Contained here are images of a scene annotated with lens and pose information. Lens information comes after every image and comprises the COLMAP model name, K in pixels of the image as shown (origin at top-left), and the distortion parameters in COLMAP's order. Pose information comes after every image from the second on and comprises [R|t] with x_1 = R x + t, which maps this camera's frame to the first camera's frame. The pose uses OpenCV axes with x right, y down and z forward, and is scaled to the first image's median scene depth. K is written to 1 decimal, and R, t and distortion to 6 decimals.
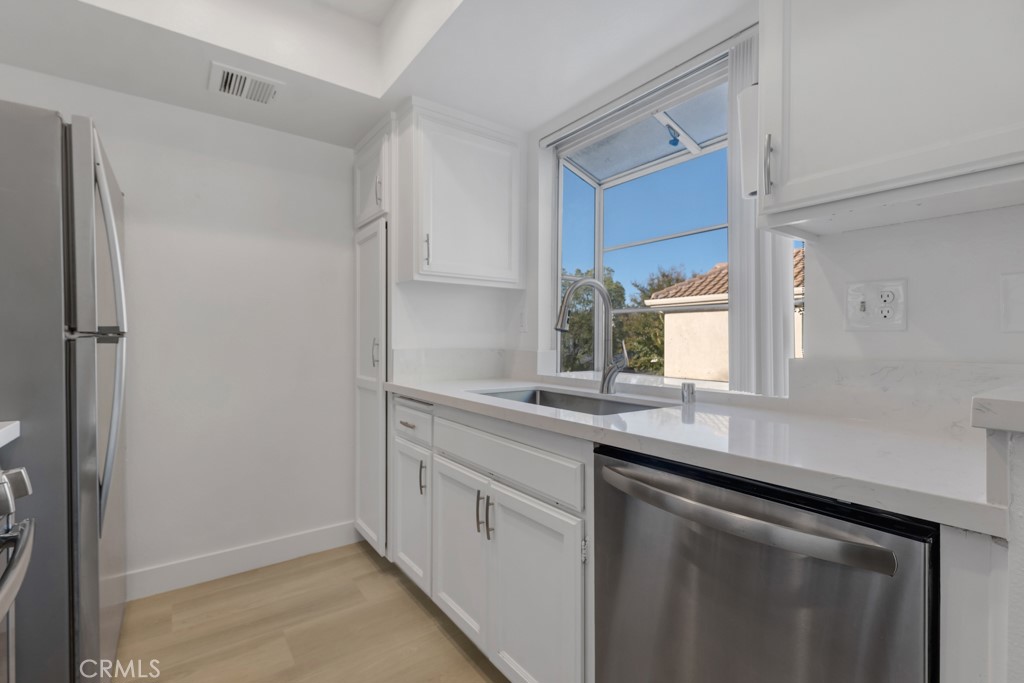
lens RADIAL K [[460.9, 0, 508.0], [0, 460.9, 344.6], [0, 0, 1]] dist [0.008994, -0.000282]
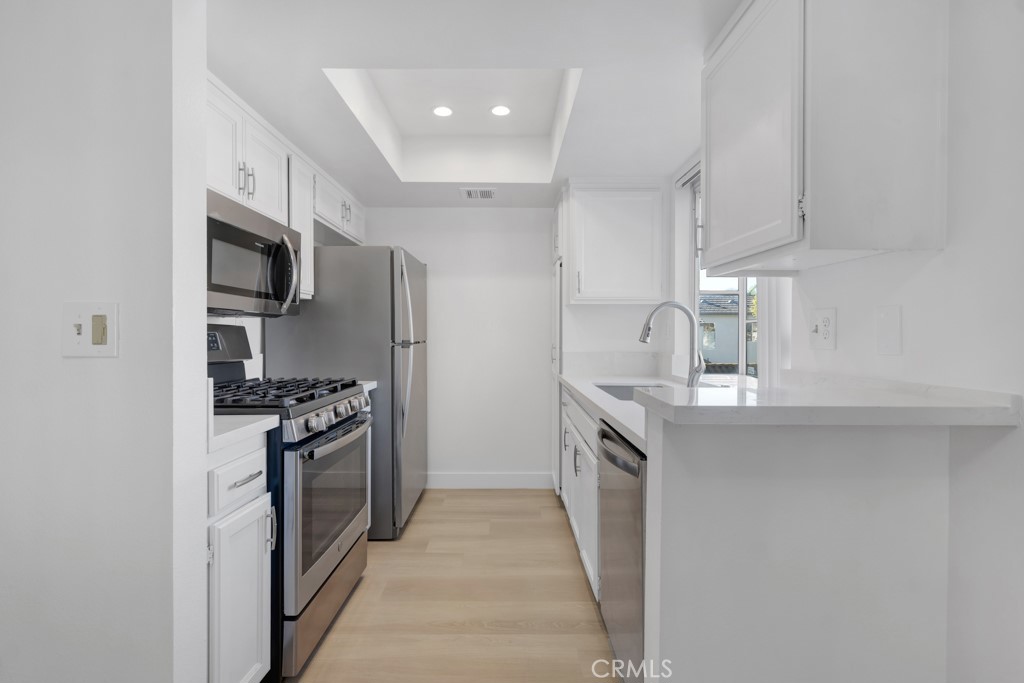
lens RADIAL K [[473.3, 0, 502.7], [0, 473.3, 338.1], [0, 0, 1]] dist [0.002162, -0.000132]
pose [[0.805030, 0.004594, -0.593217, 0.504920], [-0.006214, 0.999980, -0.000689, -0.031766], [0.593202, 0.004240, 0.805042, -0.315225]]
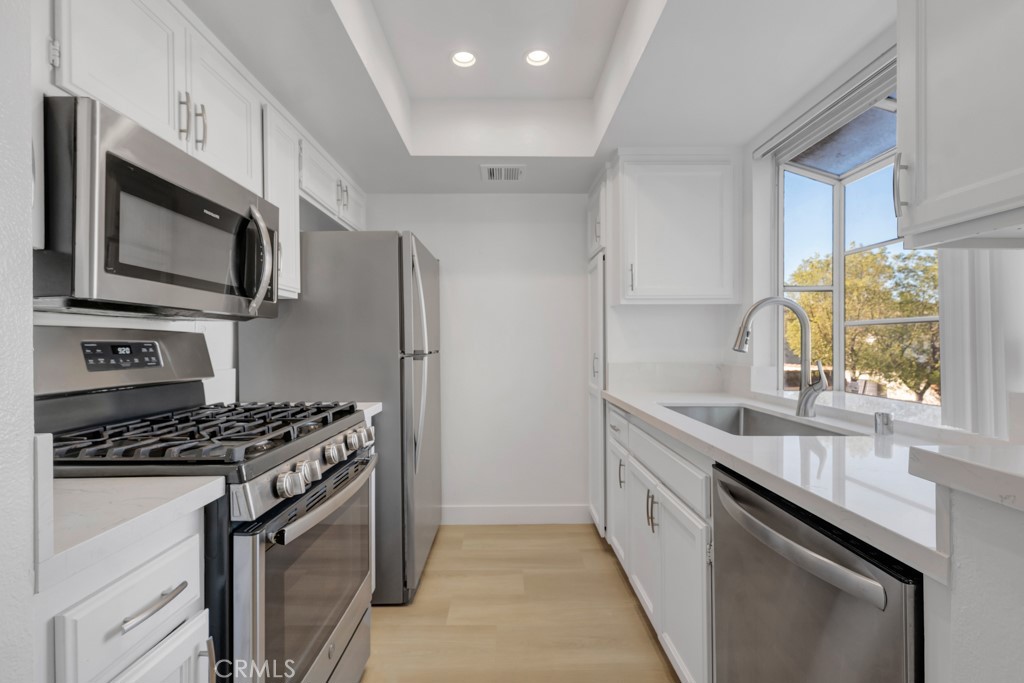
lens RADIAL K [[460.9, 0, 508.0], [0, 460.9, 344.6], [0, 0, 1]] dist [0.008994, -0.000282]
pose [[0.813689, -0.002964, -0.581293, 0.243309], [0.000268, 0.999989, -0.004723, -0.032642], [0.581300, 0.003688, 0.813681, -0.115302]]
